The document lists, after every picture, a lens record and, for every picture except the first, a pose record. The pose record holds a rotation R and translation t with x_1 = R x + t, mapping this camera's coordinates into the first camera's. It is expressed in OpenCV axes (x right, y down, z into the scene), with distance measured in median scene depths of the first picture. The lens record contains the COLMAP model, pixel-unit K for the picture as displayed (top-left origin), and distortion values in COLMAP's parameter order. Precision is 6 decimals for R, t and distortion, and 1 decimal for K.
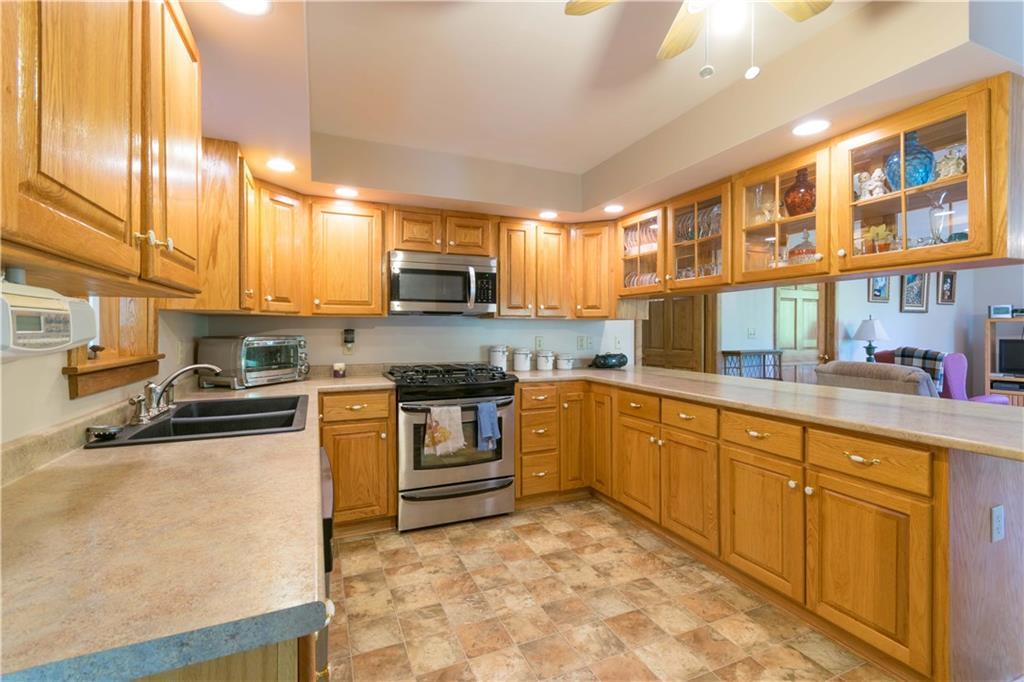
lens RADIAL K [[445.5, 0, 500.7], [0, 445.5, 334.6], [0, 0, 1]] dist [0.008259, 0.000237]
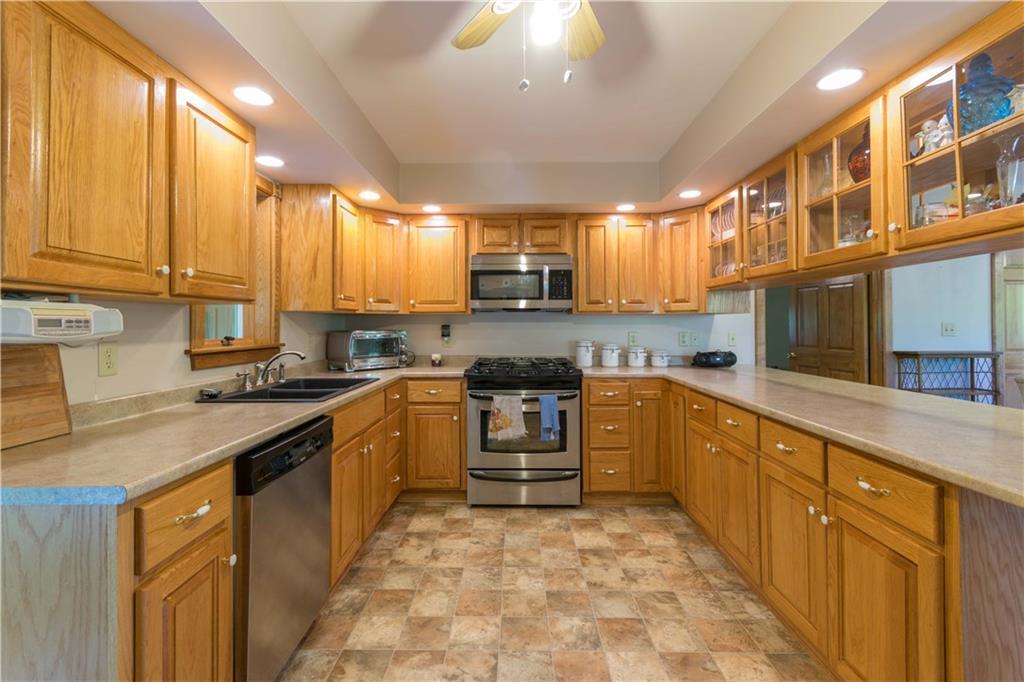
lens RADIAL K [[445.5, 0, 505.8], [0, 445.5, 324.1], [0, 0, 1]] dist [0.008259, 0.000237]
pose [[0.916120, -0.002823, -0.400895, 0.344270], [-0.002118, 0.999927, -0.011882, -0.000849], [0.400899, 0.011735, 0.916047, 0.002756]]
